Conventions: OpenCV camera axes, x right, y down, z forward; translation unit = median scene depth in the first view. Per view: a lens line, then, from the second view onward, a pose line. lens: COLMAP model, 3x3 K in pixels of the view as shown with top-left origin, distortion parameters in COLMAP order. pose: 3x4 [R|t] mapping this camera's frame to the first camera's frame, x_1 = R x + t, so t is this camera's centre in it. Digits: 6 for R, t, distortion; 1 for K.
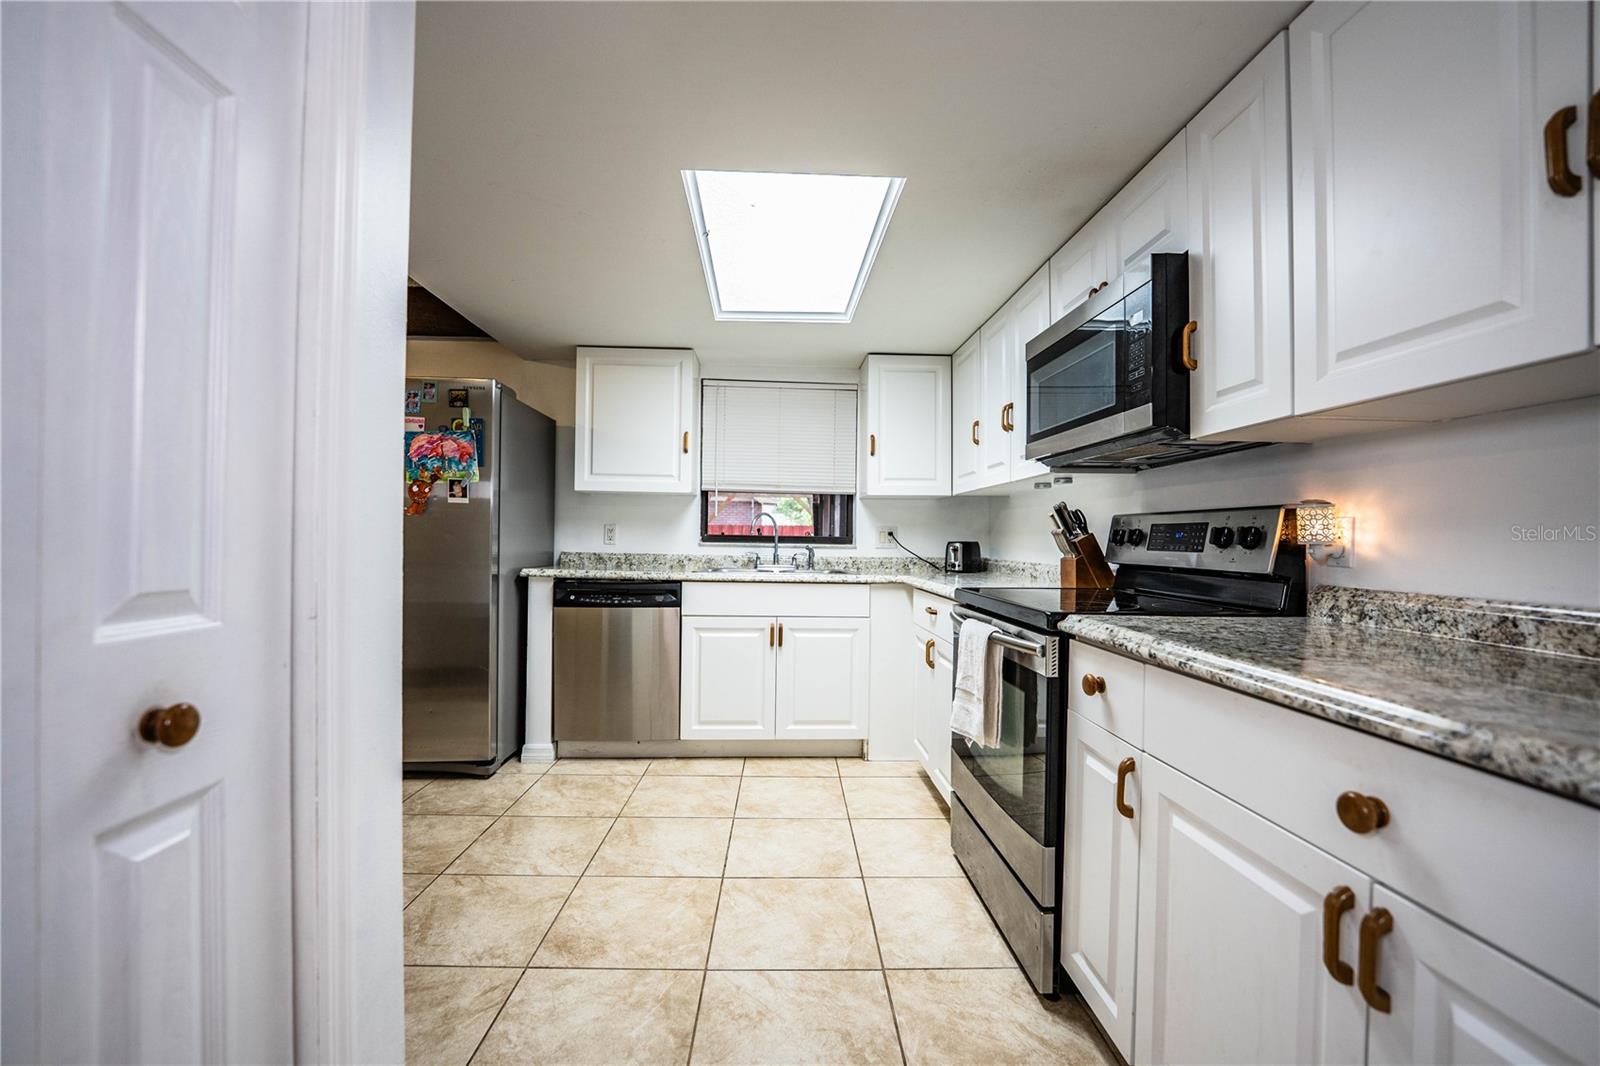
lens RADIAL K [[651.6, 0, 800.8], [0, 651.6, 538.2], [0, 0, 1]] dist [-0.027765, 0.001769]
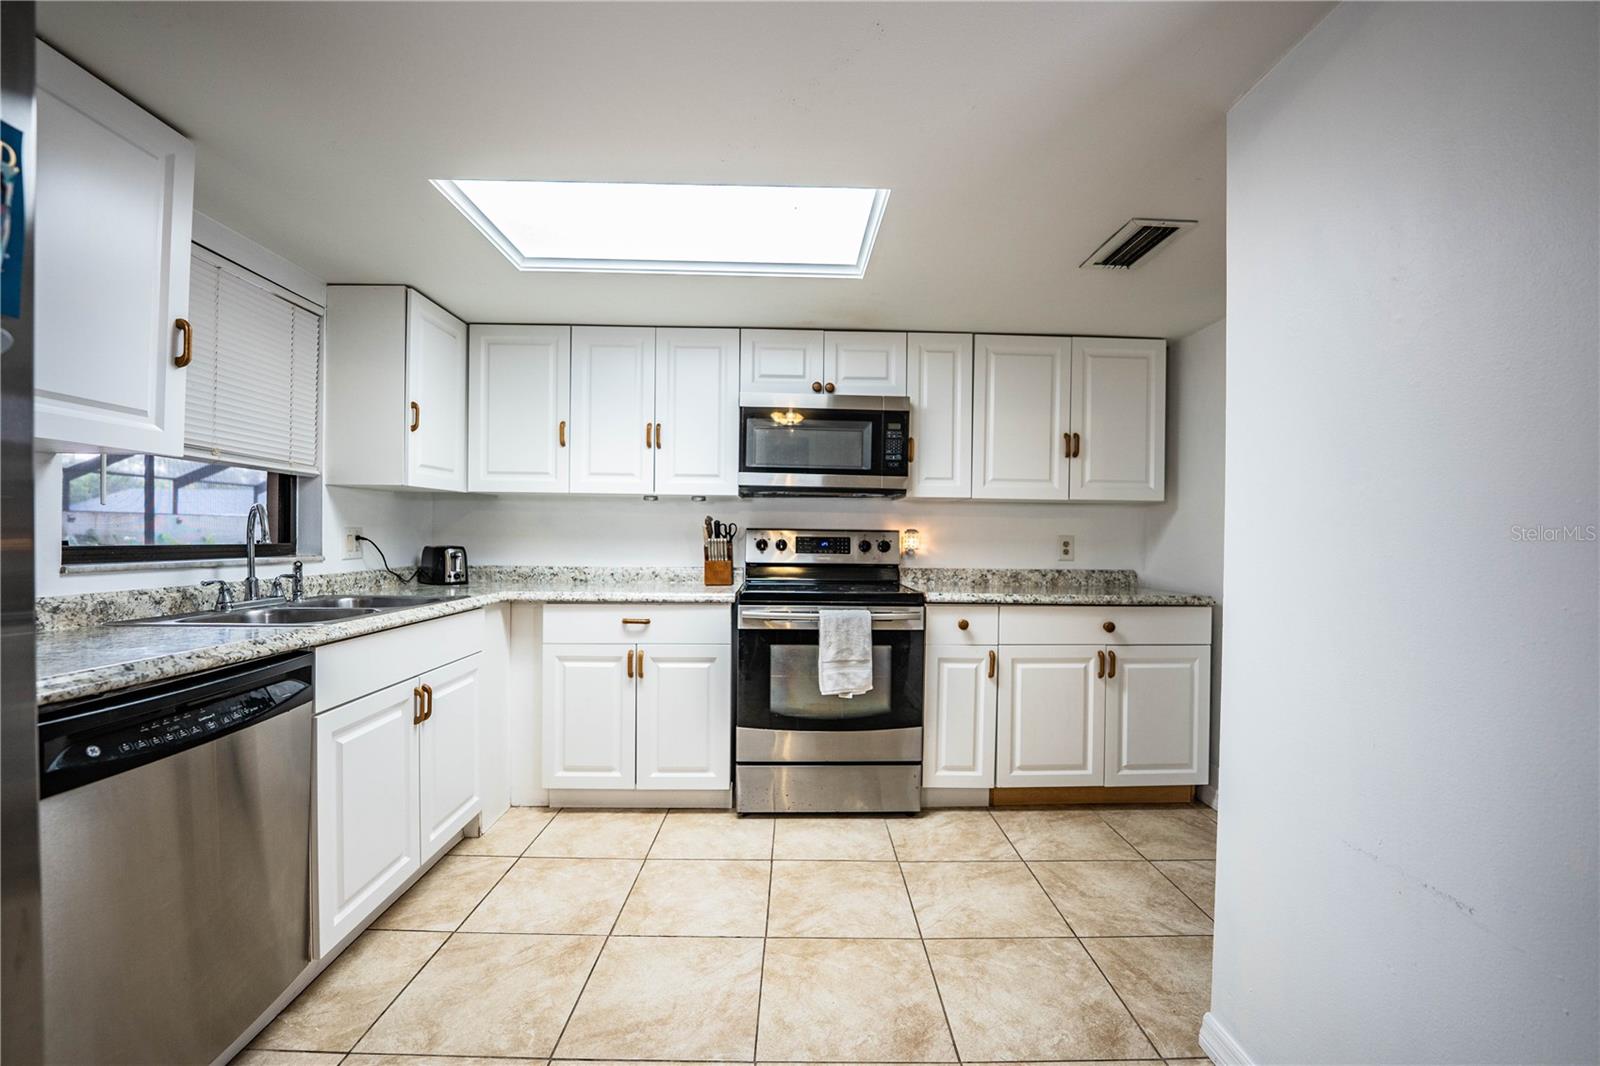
lens RADIAL K [[651.6, 0, 800.8], [0, 651.6, 538.2], [0, 0, 1]] dist [-0.027765, 0.001769]
pose [[0.022030, -0.017099, 0.999611, -0.786218], [-0.011140, 0.999787, 0.017347, -0.034708], [-0.999695, -0.011518, 0.021835, 0.734806]]
